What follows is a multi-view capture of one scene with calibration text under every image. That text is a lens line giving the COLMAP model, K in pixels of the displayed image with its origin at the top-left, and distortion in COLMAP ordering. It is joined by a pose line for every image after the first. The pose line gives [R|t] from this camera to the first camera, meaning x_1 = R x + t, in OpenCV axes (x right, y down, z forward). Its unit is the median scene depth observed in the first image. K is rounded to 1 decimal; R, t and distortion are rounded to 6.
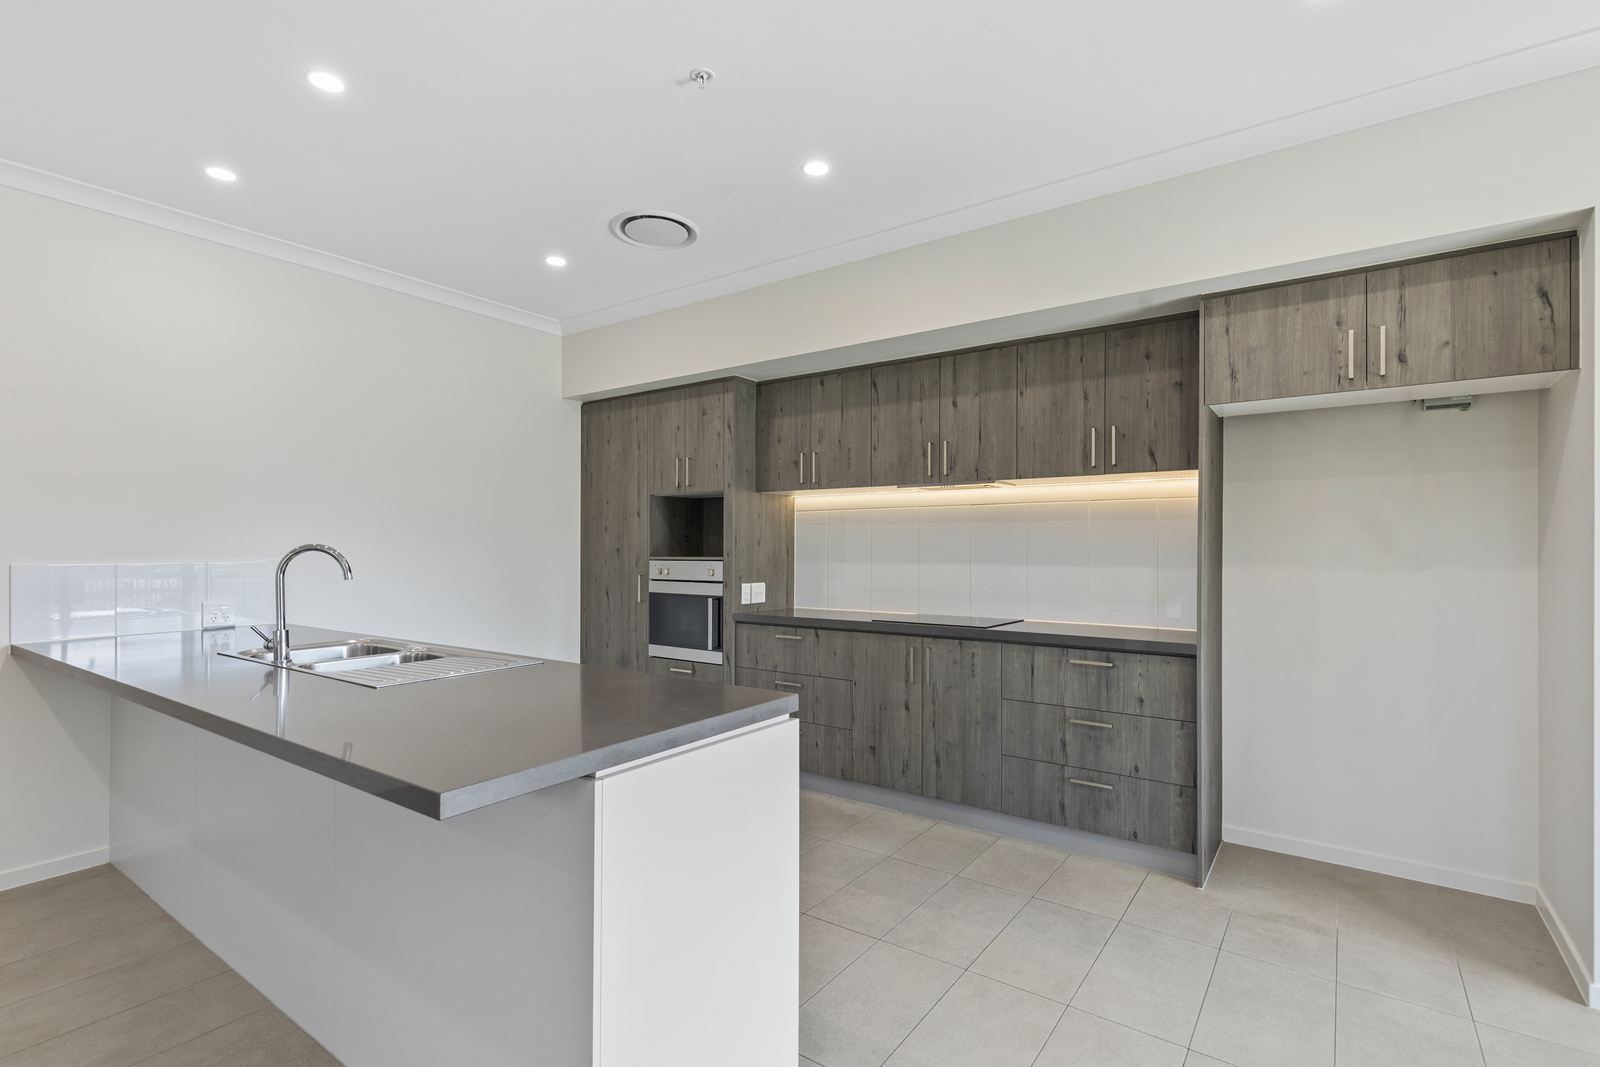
lens RADIAL K [[754.9, 0, 792.2], [0, 754.9, 544.6], [0, 0, 1]] dist [0.002759, 0.000231]
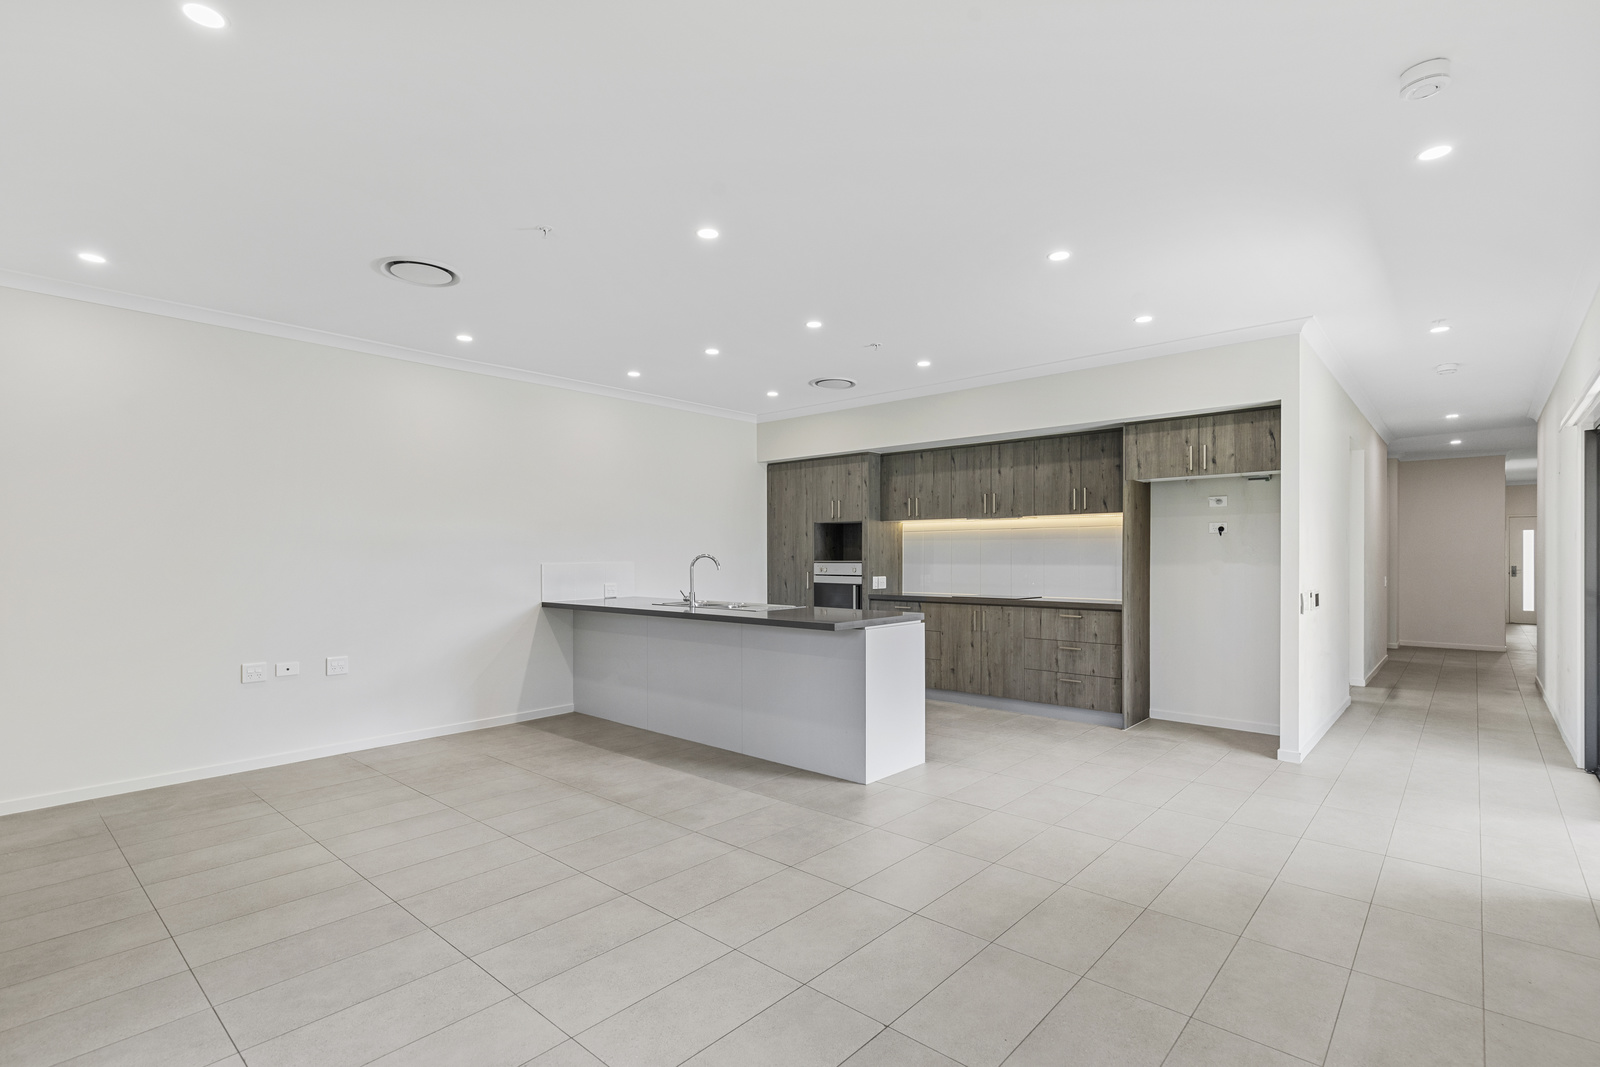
lens RADIAL K [[752.6, 0, 807.4], [0, 752.6, 554.8], [0, 0, 1]] dist [0.000178, -0.000006]
pose [[0.995827, -0.004406, -0.091159, -0.071303], [0.004944, 0.999972, 0.005675, -0.007486], [0.091132, -0.006102, 0.995820, -0.796101]]
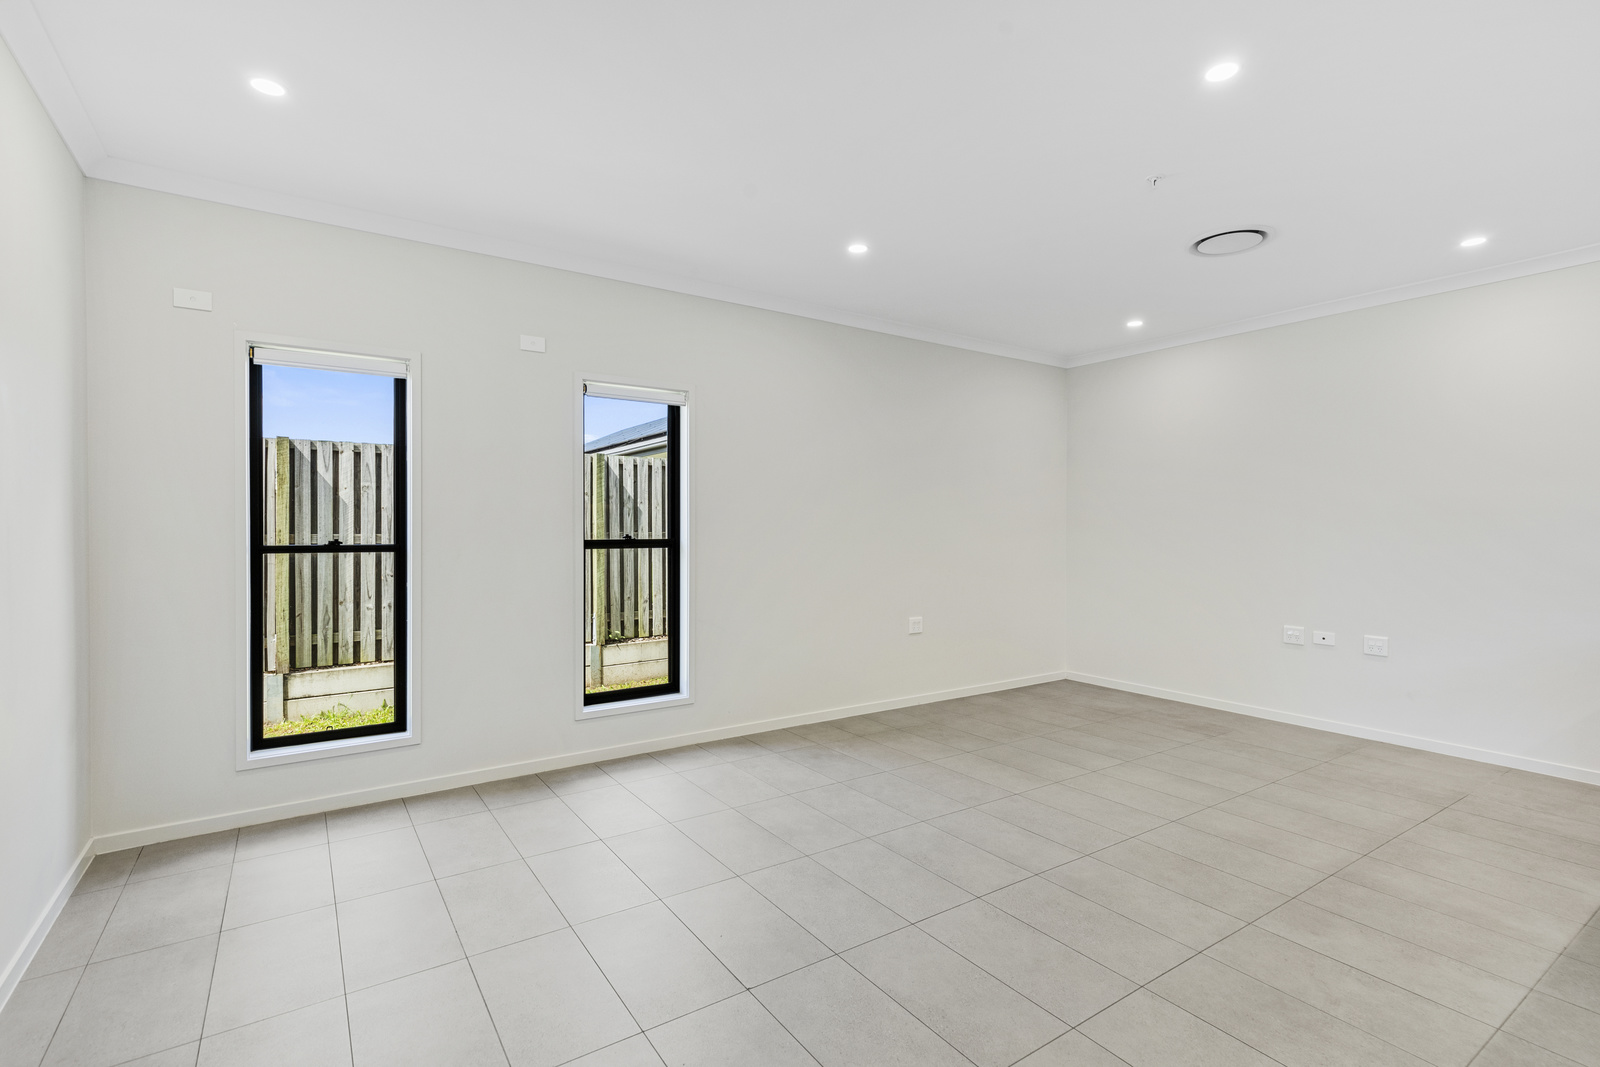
lens RADIAL K [[752.6, 0, 807.4], [0, 752.6, 554.8], [0, 0, 1]] dist [0.000178, -0.000006]
pose [[-0.334822, 0.035653, -0.941607, 0.459581], [0.001883, 0.999307, 0.037168, -0.002723], [0.942279, 0.010671, -0.334657, 0.010613]]
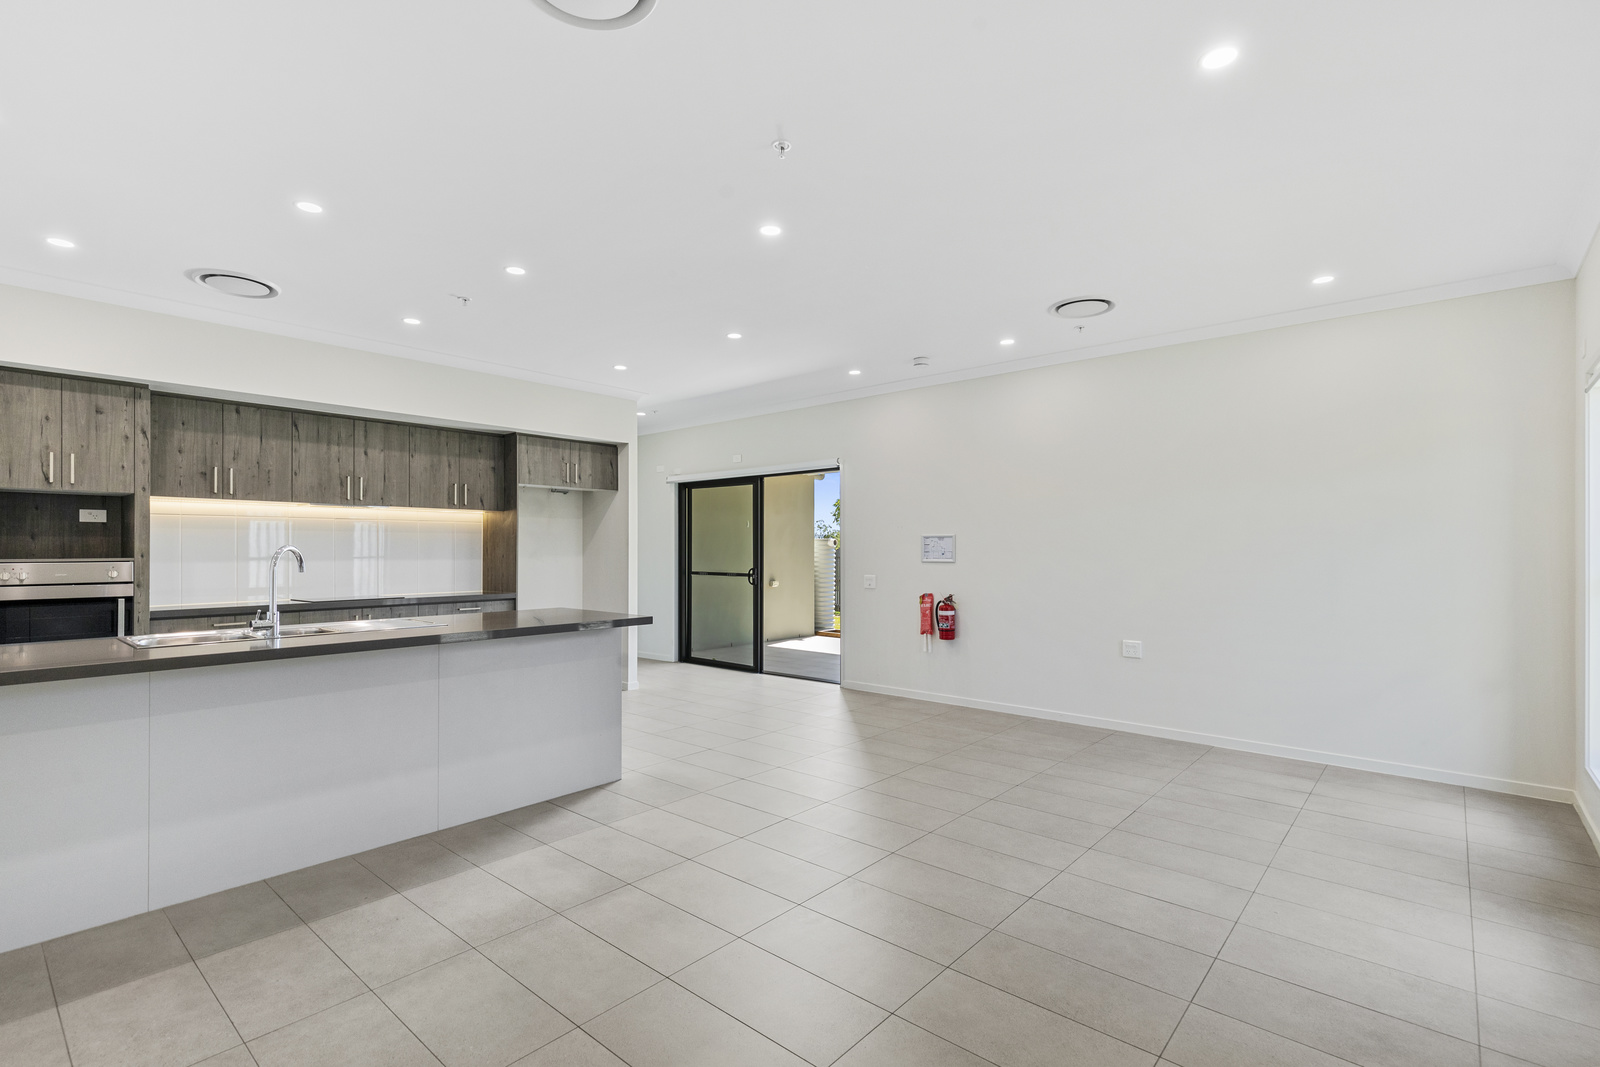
lens RADIAL K [[744.5, 0, 782.3], [0, 744.5, 530.4], [0, 0, 1]] dist [0.035153, -0.017746]
pose [[0.097137, 0.022518, 0.995016, -1.237248], [-0.006661, 0.999736, -0.021974, -0.004311], [-0.995249, -0.004494, 0.097262, 0.022789]]
